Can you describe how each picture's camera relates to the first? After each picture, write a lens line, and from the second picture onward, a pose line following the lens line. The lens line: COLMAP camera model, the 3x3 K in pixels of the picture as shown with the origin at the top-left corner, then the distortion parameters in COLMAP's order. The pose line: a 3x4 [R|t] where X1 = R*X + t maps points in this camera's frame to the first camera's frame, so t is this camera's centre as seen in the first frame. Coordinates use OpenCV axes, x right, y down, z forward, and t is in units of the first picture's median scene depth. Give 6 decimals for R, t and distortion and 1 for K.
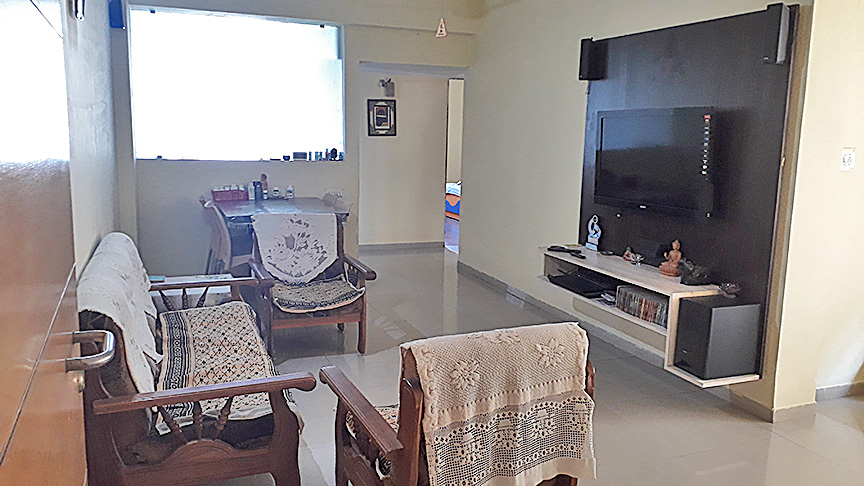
lens RADIAL K [[683.5, 0, 443.6], [0, 683.5, 238.6], [0, 0, 1]] dist [0.086566, -0.148510]
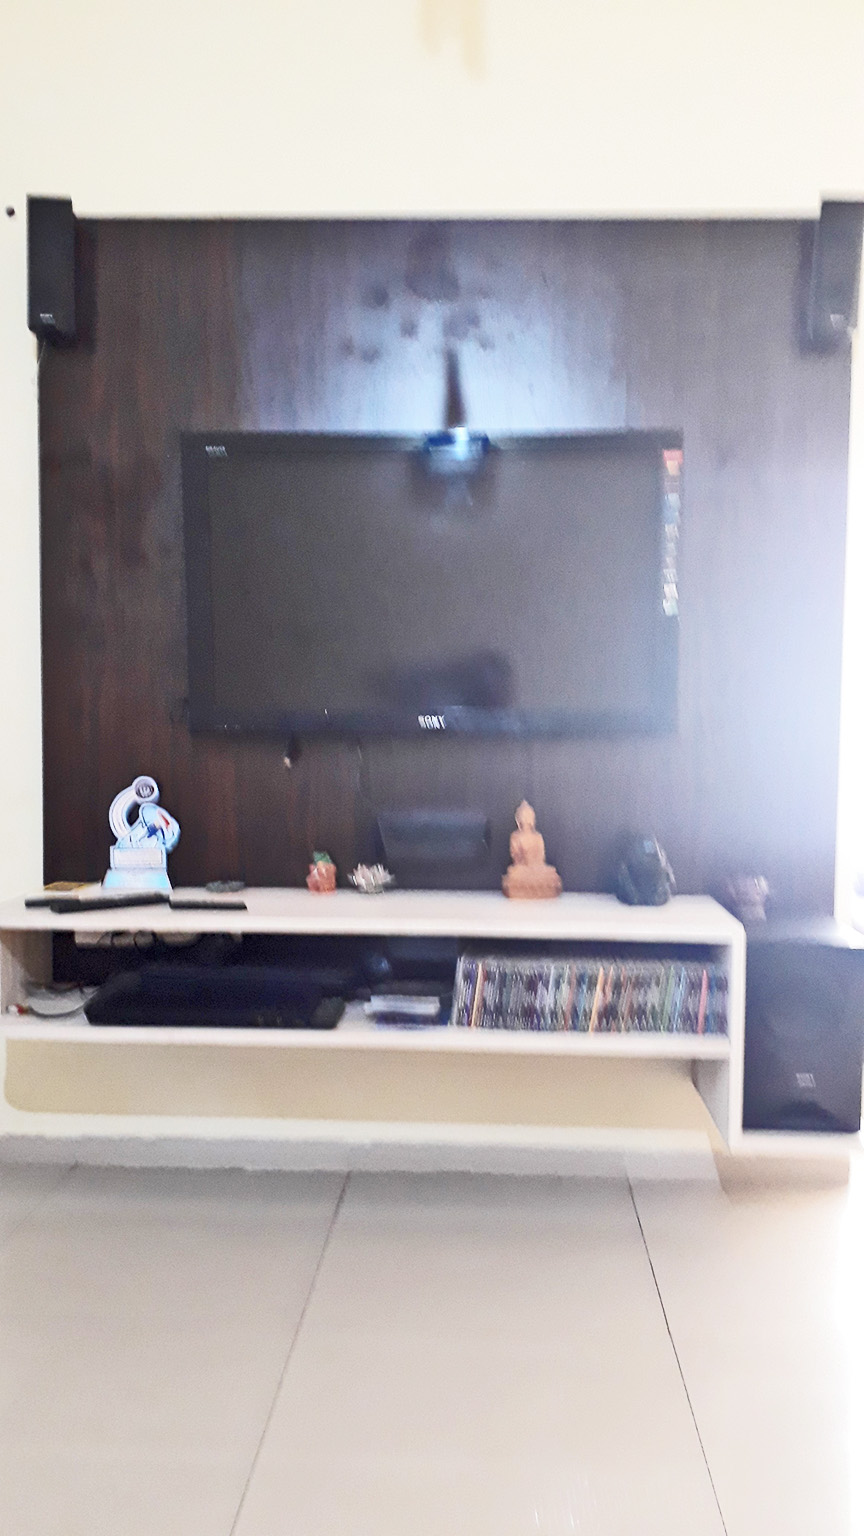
lens RADIAL K [[1215.1, 0, 434.0], [0, 1215.1, 789.6], [0, 0, 1]] dist [0.086566, -0.148510]
pose [[0.421011, -0.064485, 0.904761, -0.260431], [0.143427, 0.989654, 0.003795, -0.013527], [-0.895644, 0.128170, 0.425904, 0.750099]]
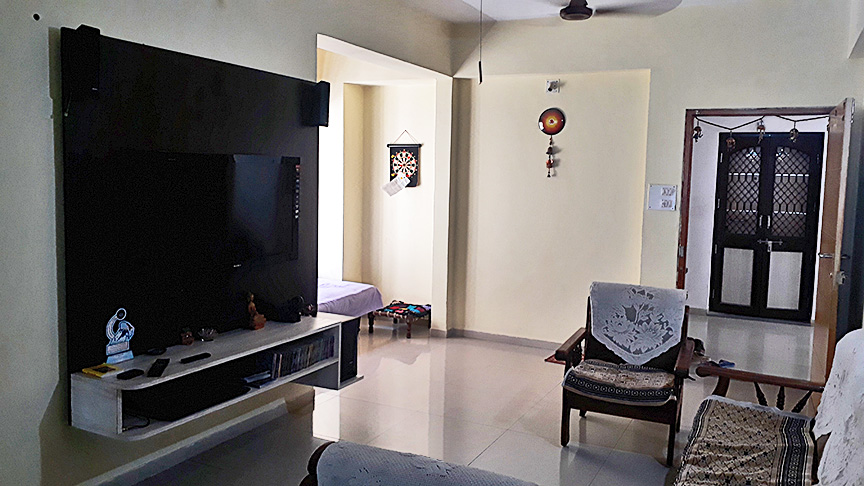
lens RADIAL K [[683.5, 0, 443.6], [0, 683.5, 238.6], [0, 0, 1]] dist [0.086566, -0.148510]
pose [[-0.655049, -0.114630, 0.746841, -0.529132], [0.076128, 0.973383, 0.216172, -0.249247], [-0.751742, 0.198458, -0.628887, 1.353036]]
